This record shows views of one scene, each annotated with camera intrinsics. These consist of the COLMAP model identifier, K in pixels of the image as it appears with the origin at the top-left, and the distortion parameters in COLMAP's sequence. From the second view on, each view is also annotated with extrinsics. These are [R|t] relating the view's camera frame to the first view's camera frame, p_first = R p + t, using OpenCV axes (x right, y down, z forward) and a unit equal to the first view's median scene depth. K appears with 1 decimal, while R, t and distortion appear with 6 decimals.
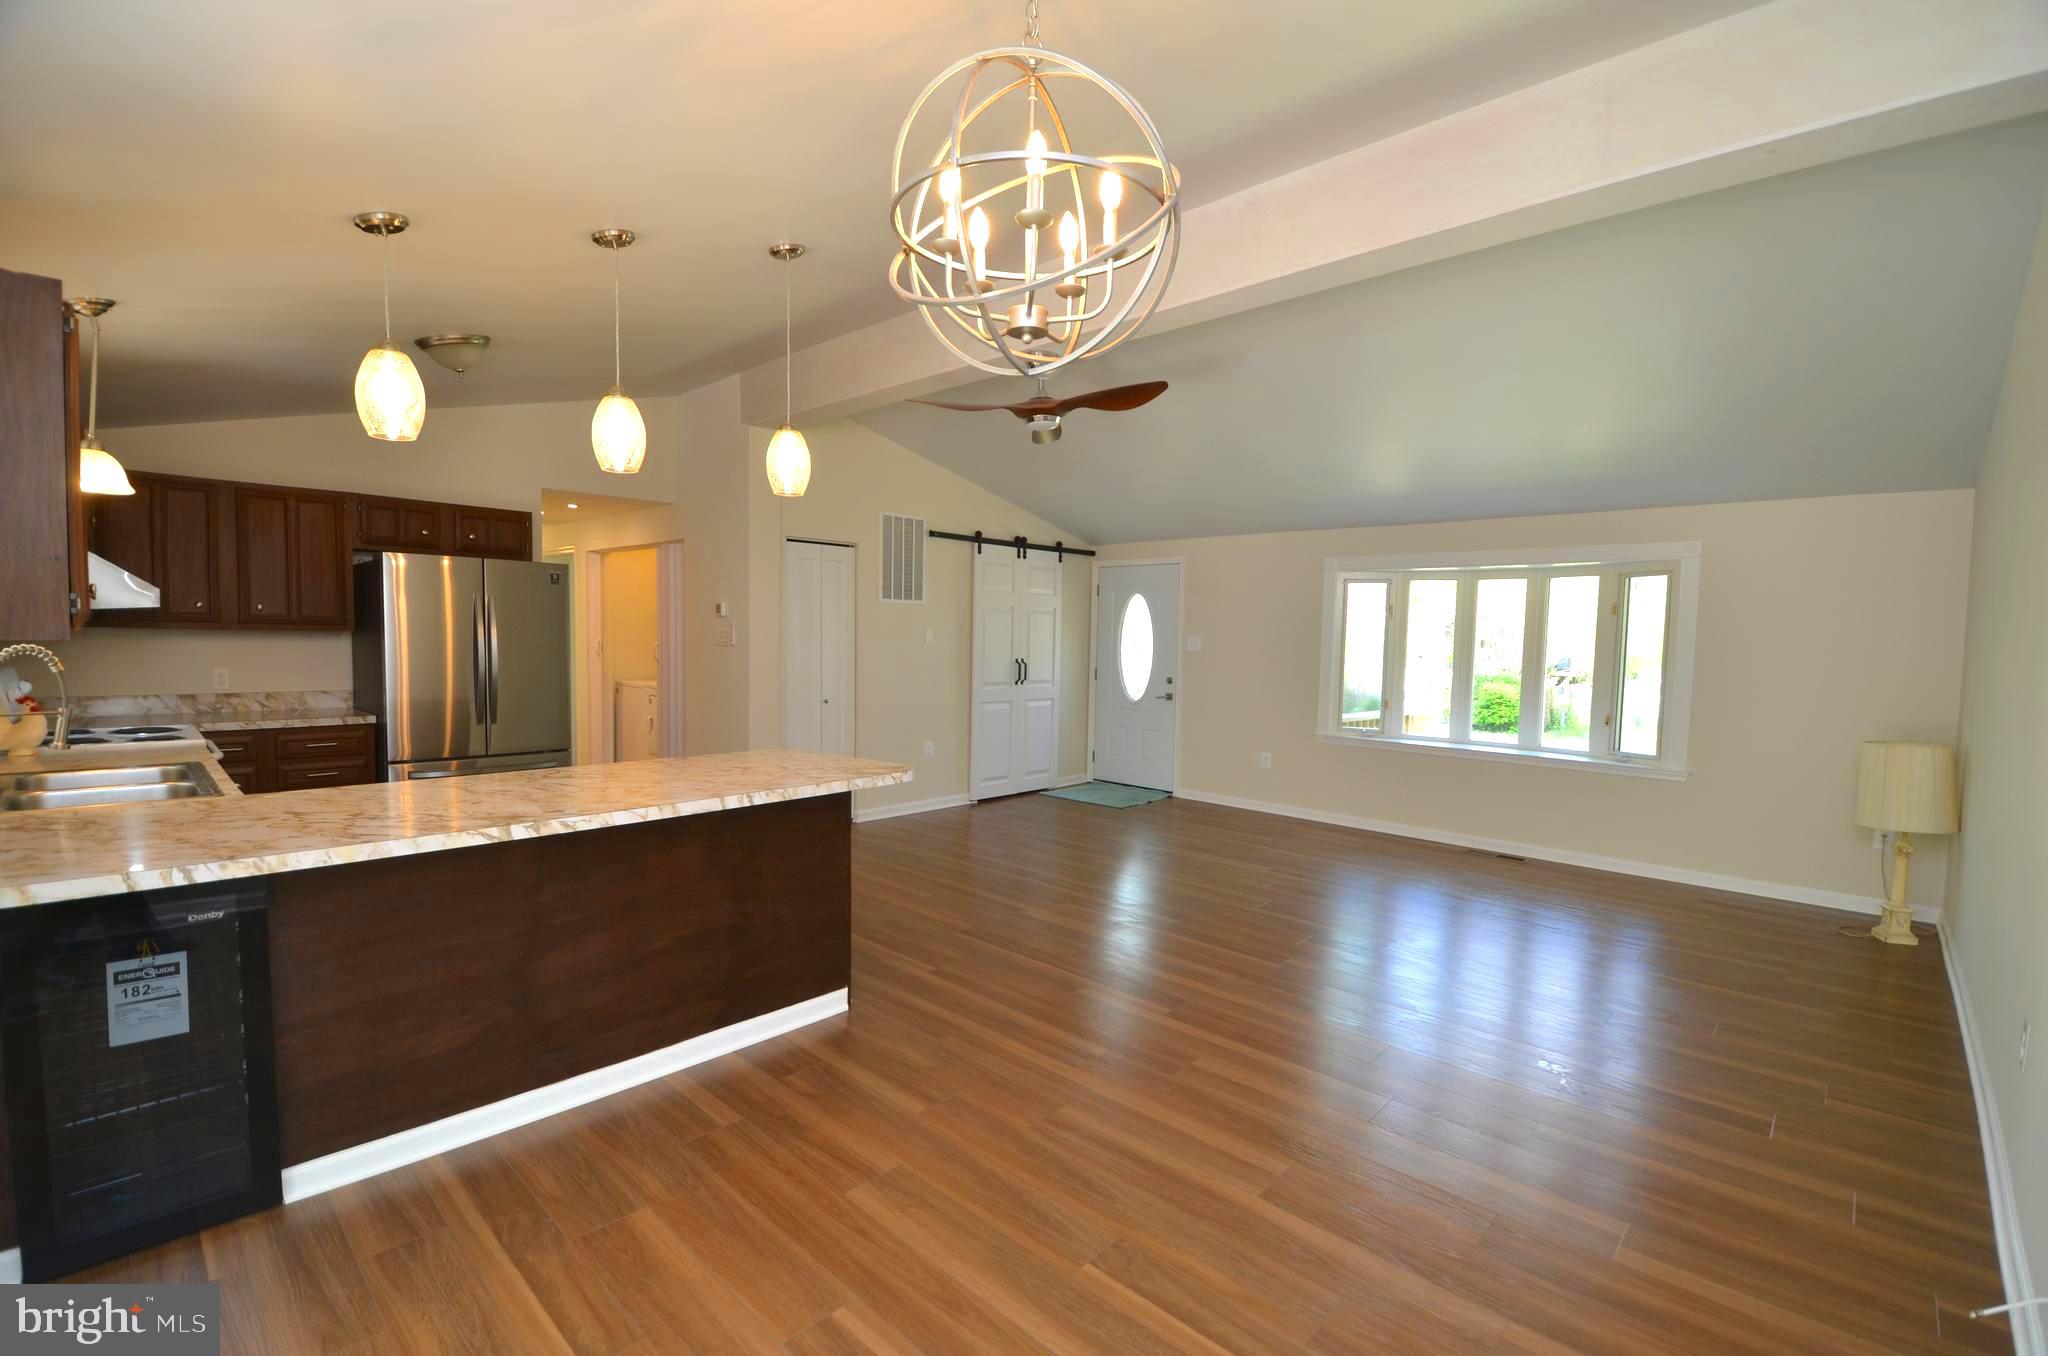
lens RADIAL K [[892.7, 0, 1019.6], [0, 892.7, 688.1], [0, 0, 1]] dist [-0.000571, -0.000316]
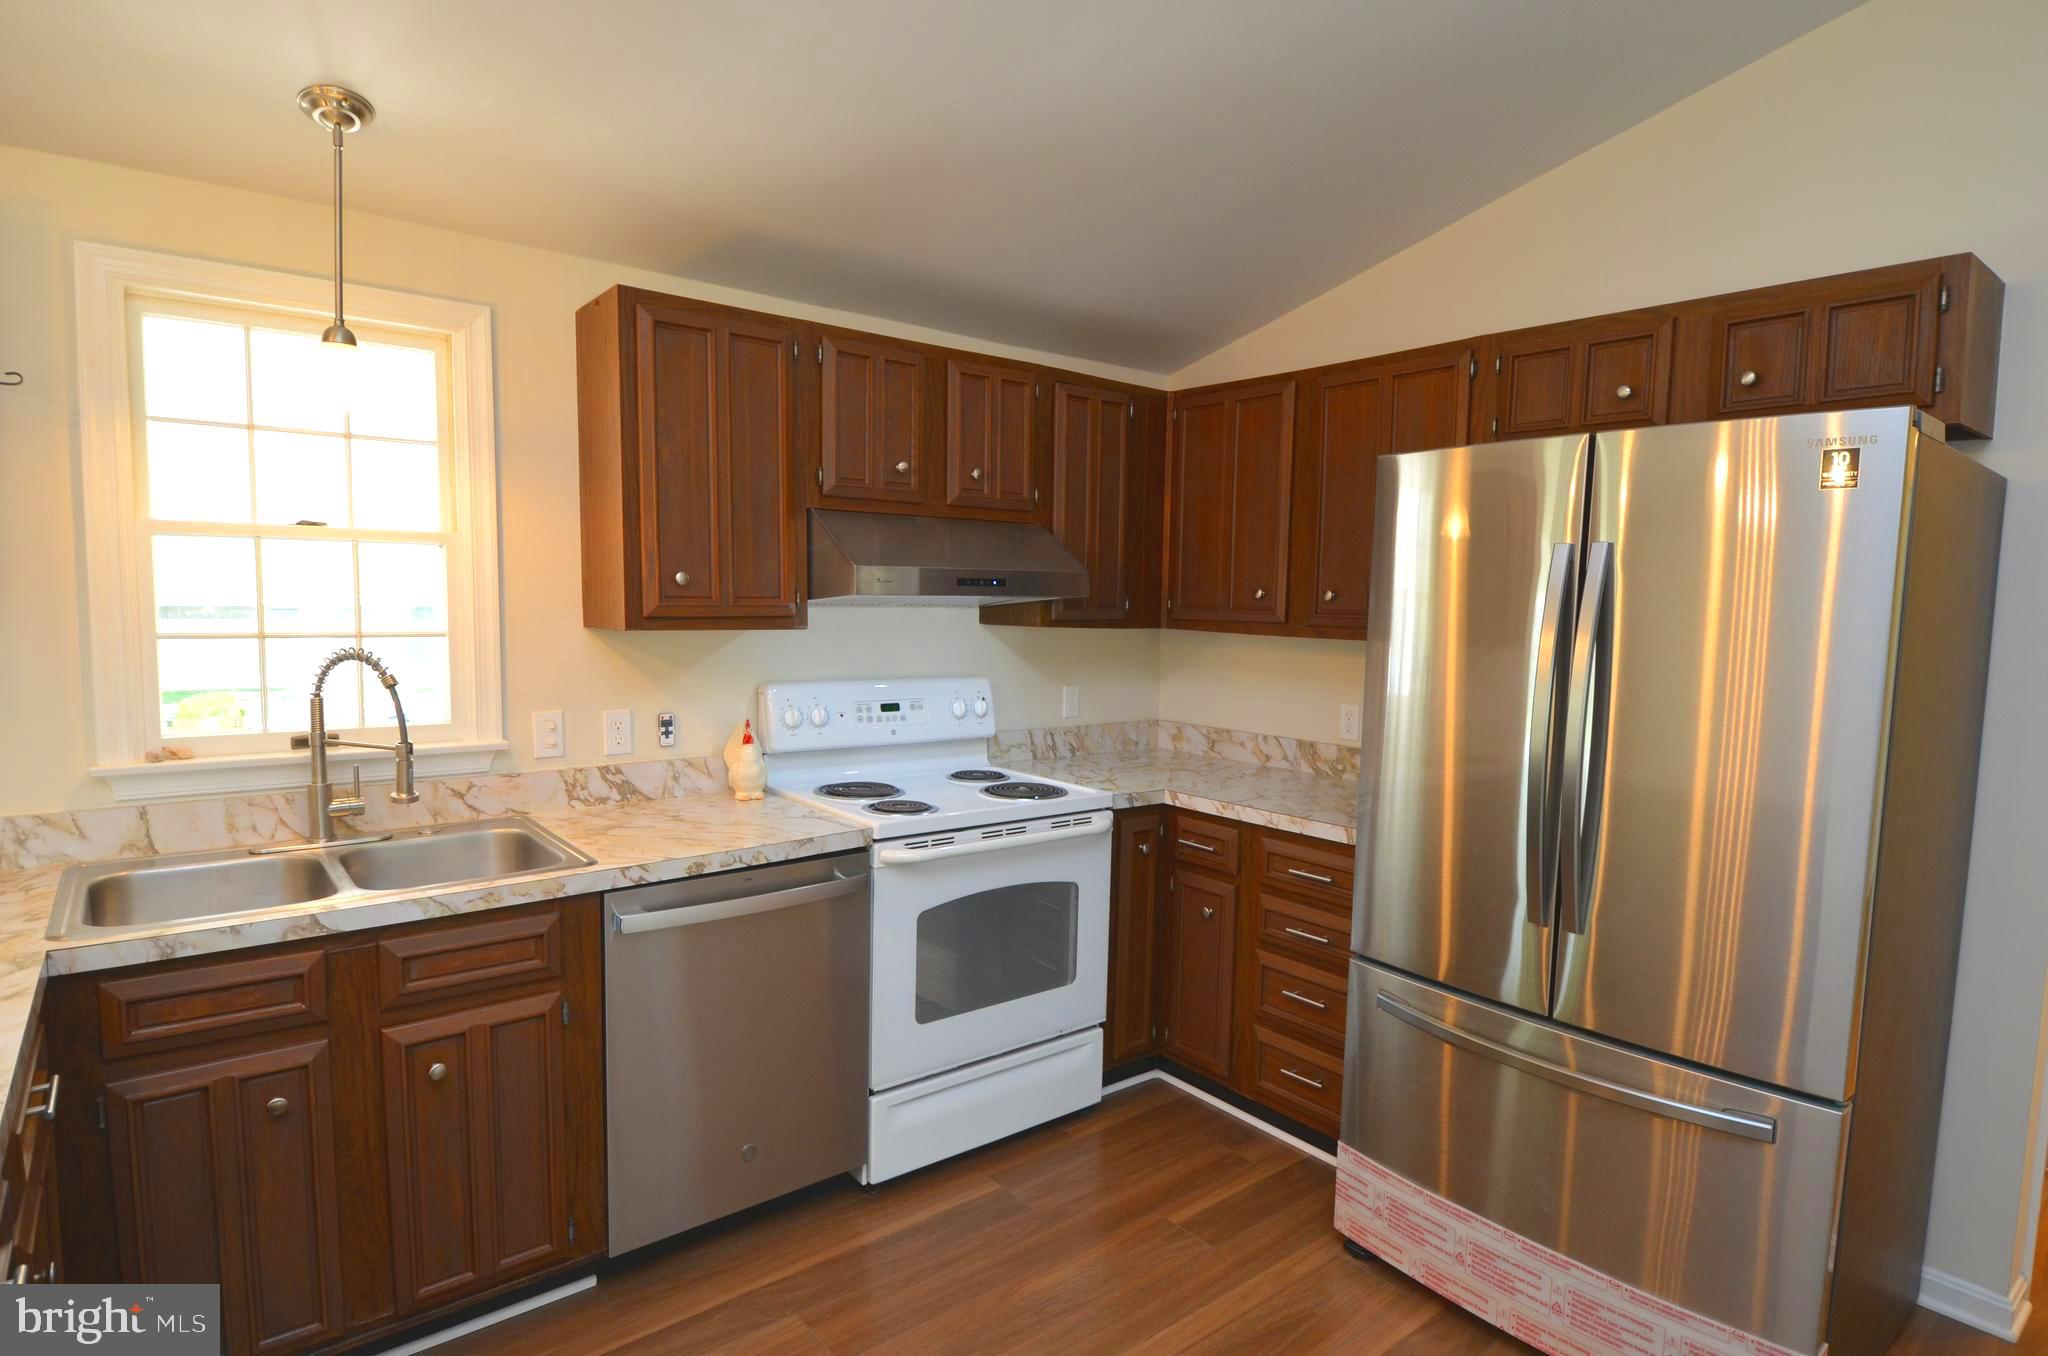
lens RADIAL K [[1094.5, 0, 1024.0], [0, 1094.5, 678.0], [0, 0, 1]] dist [-0.001641, -0.000023]
pose [[-0.131740, 0.057242, -0.989630, -0.119100], [-0.076393, 0.994776, 0.067709, -0.048012], [0.988336, 0.084520, -0.126678, 0.610772]]
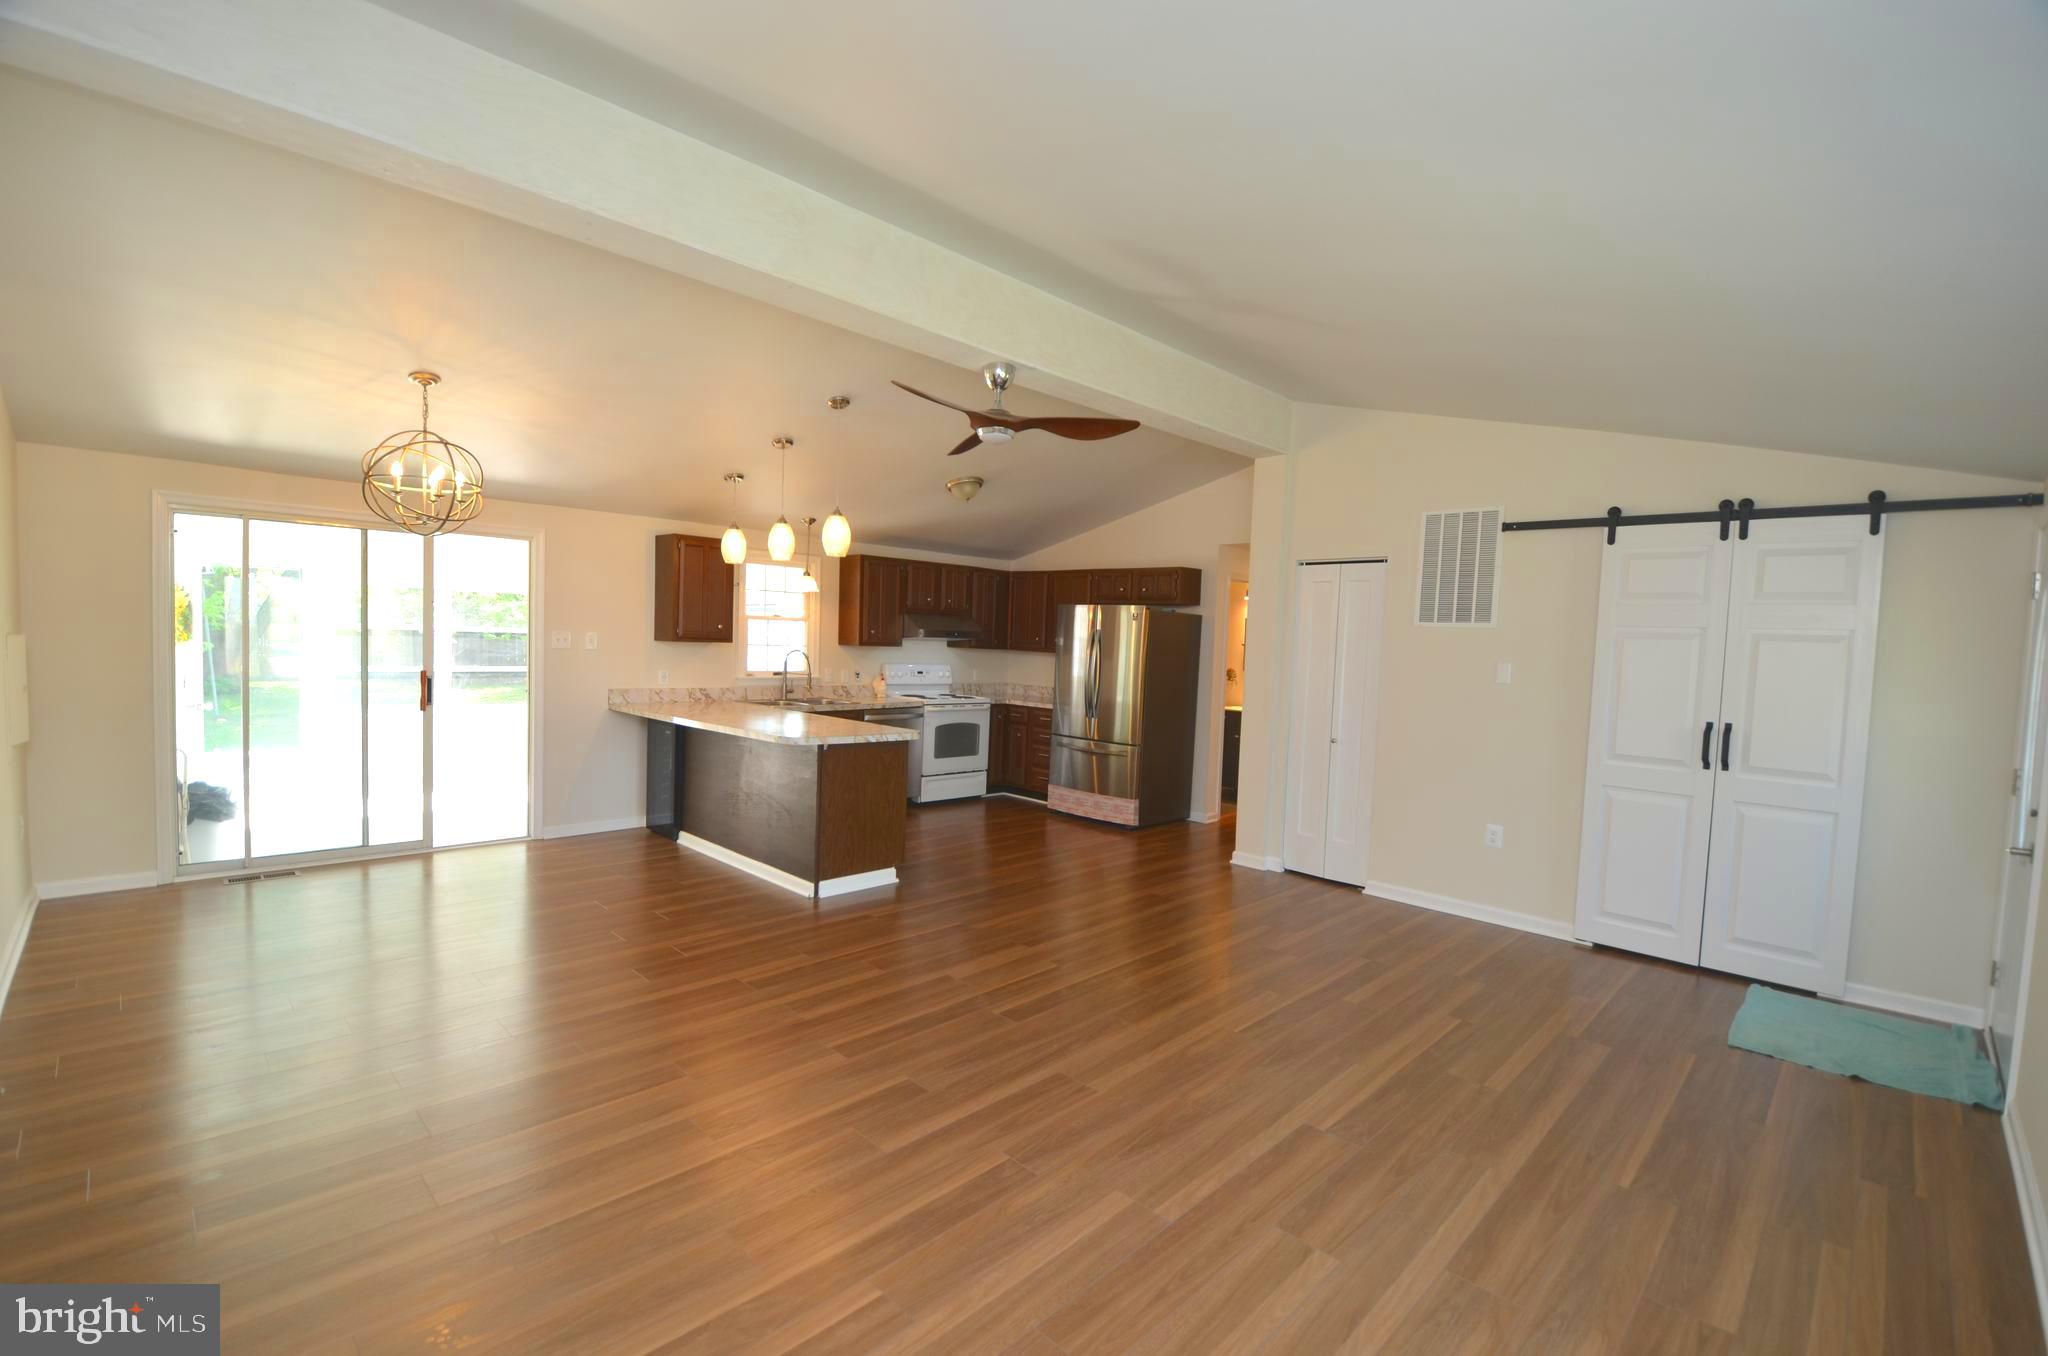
lens RADIAL K [[892.7, 0, 1019.6], [0, 892.7, 688.1], [0, 0, 1]] dist [-0.000571, -0.000316]
pose [[-0.026028, 0.040177, -0.998854, 0.624609], [-0.093518, 0.994712, 0.042447, -0.042465], [0.995277, 0.094515, -0.022134, 0.657957]]
